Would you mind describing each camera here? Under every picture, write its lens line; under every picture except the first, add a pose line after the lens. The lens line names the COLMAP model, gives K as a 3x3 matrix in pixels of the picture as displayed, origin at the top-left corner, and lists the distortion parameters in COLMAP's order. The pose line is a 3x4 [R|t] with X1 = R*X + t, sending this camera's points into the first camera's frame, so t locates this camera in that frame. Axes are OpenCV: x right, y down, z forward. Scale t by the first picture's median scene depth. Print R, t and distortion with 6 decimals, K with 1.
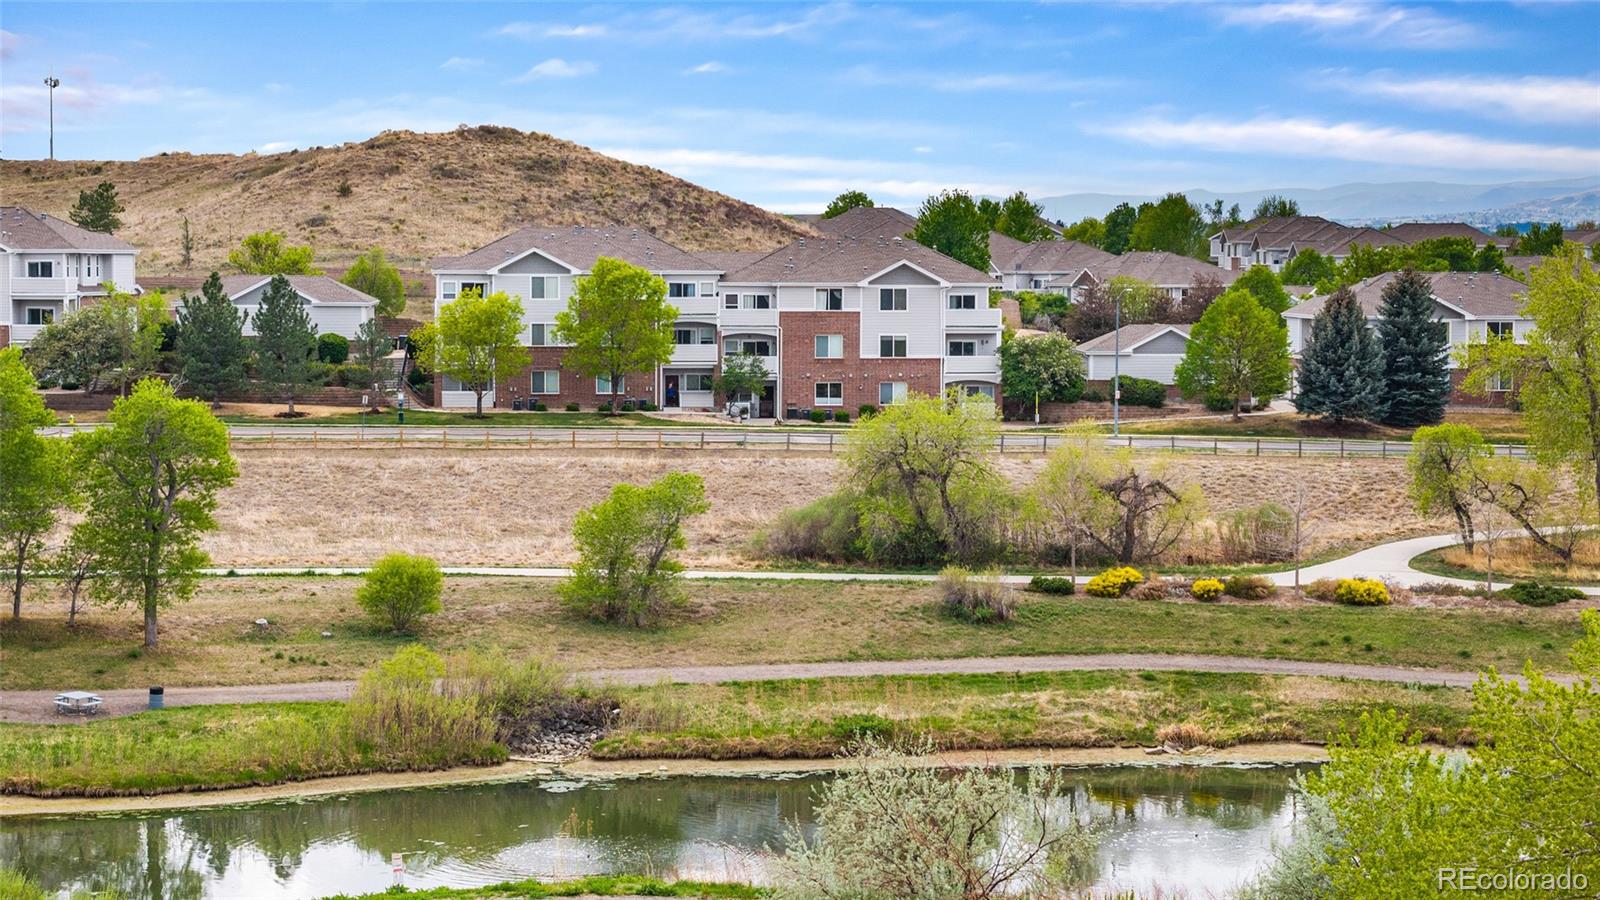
lens RADIAL K [[3200.5, 0, 800.0], [0, 3200.5, 450.0], [0, 0, 1]] dist [0.010649, -0.141007]
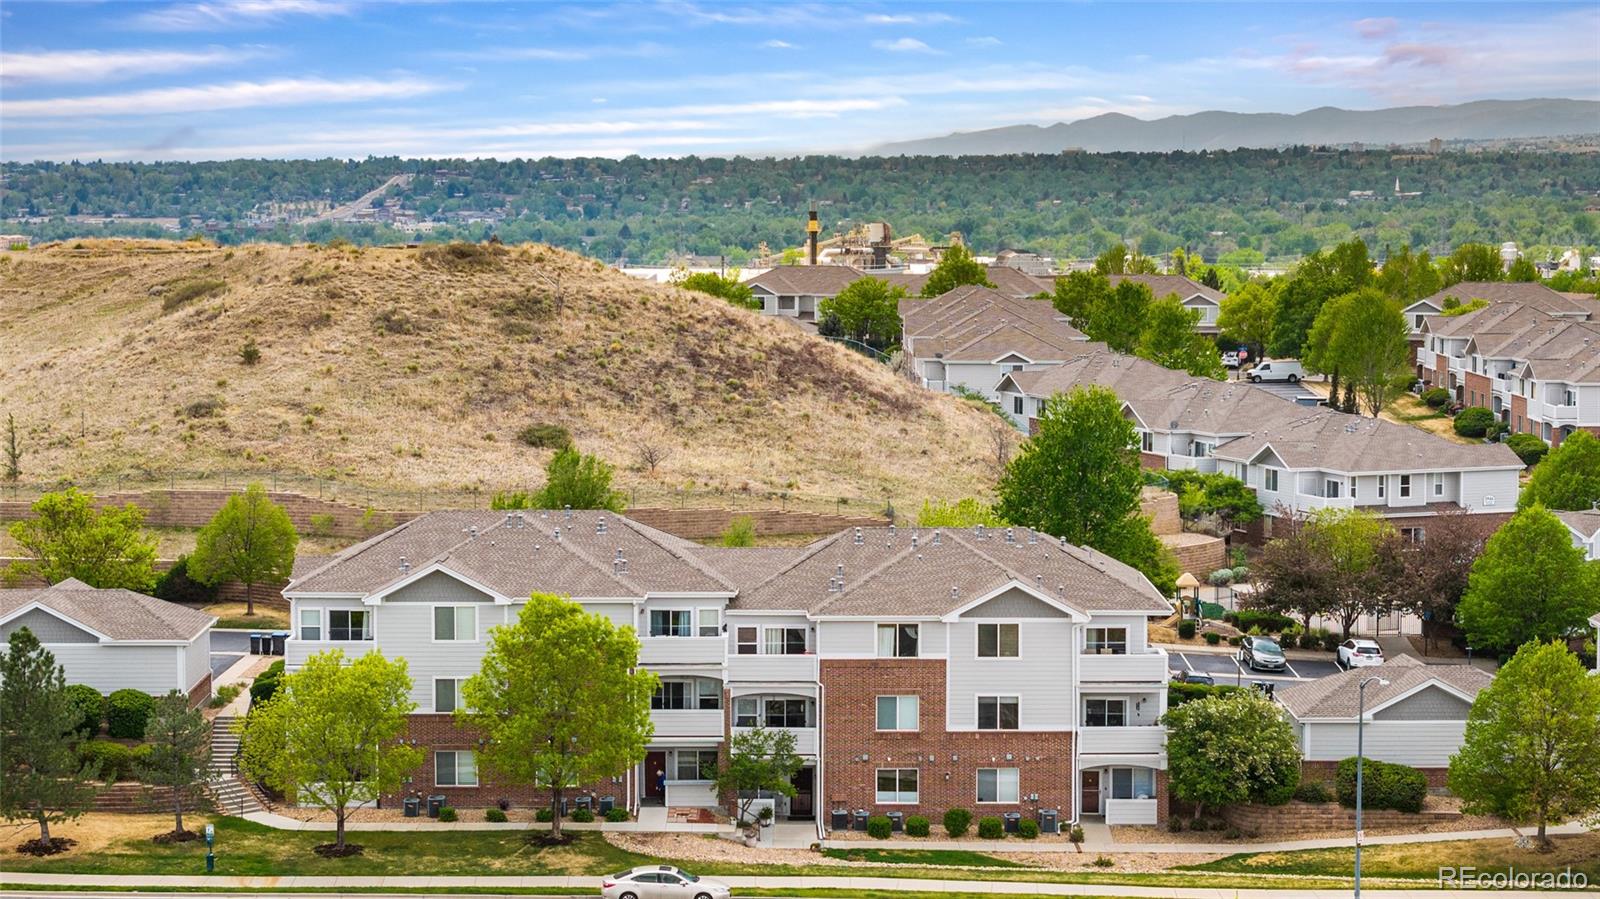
lens RADIAL K [[3200.5, 0, 800.0], [0, 3200.5, 449.5], [0, 0, 1]] dist [0.010649, -0.141007]
pose [[0.999244, 0.000816, -0.038875, 0.014419], [0.000169, 0.999679, 0.025316, -0.101736], [0.038883, -0.025303, 0.998923, 0.361000]]
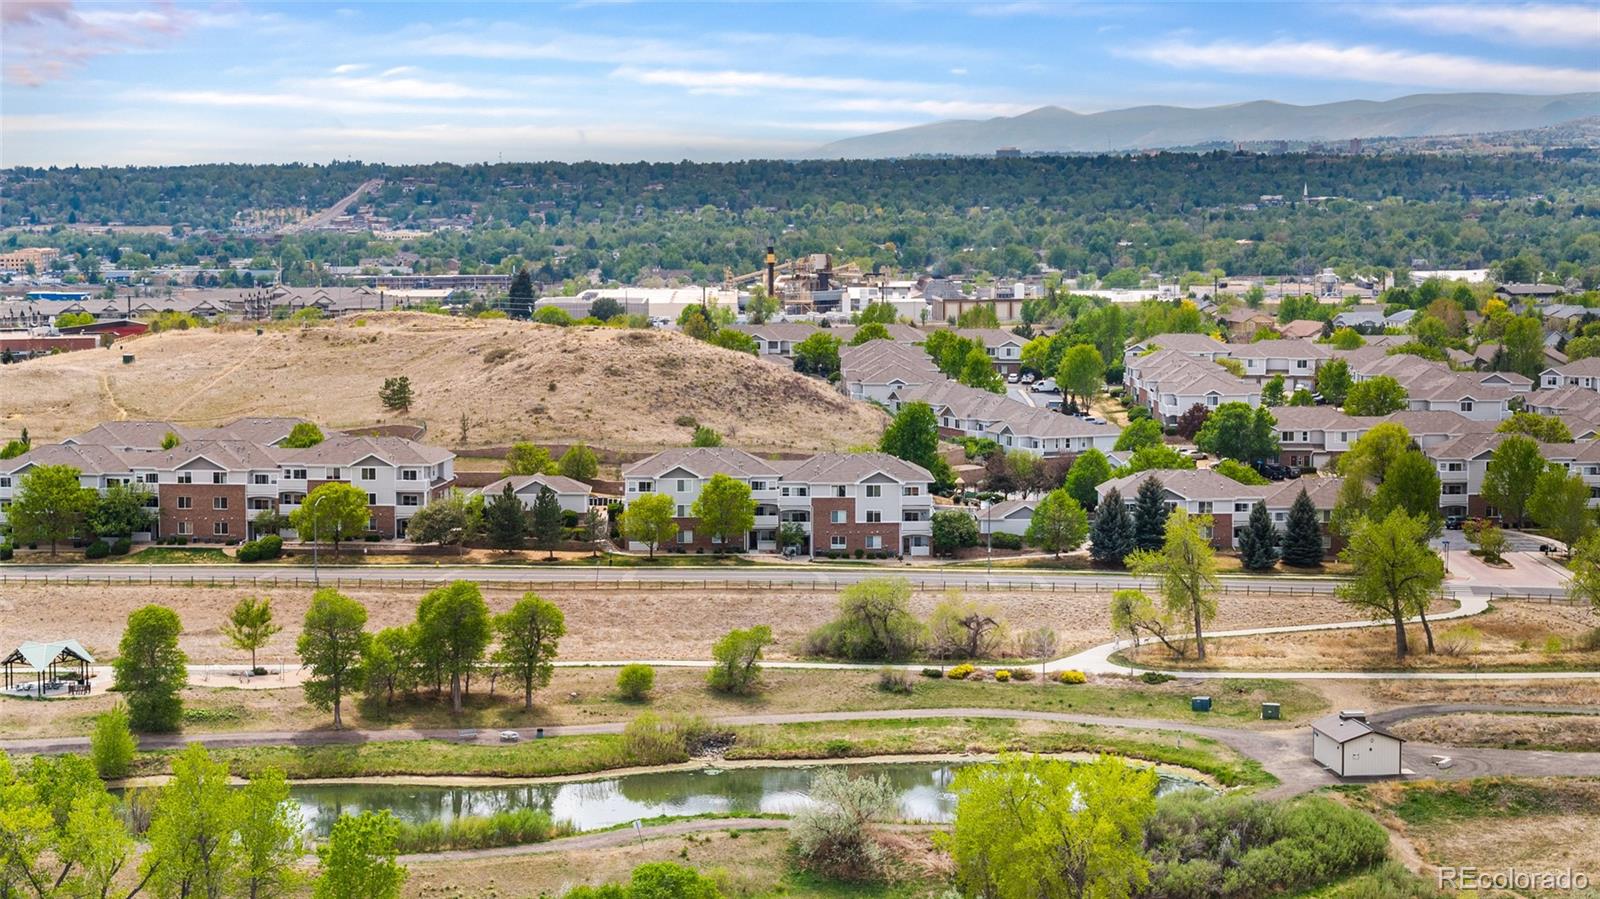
lens RADIAL K [[3200.5, 0, 800.0], [0, 3200.5, 449.5], [0, 0, 1]] dist [0.010649, -0.141007]
pose [[0.999792, -0.001905, -0.020285, 0.024336], [0.002472, 0.999605, 0.027993, -0.122924], [0.020224, -0.028038, 0.999402, -0.841695]]
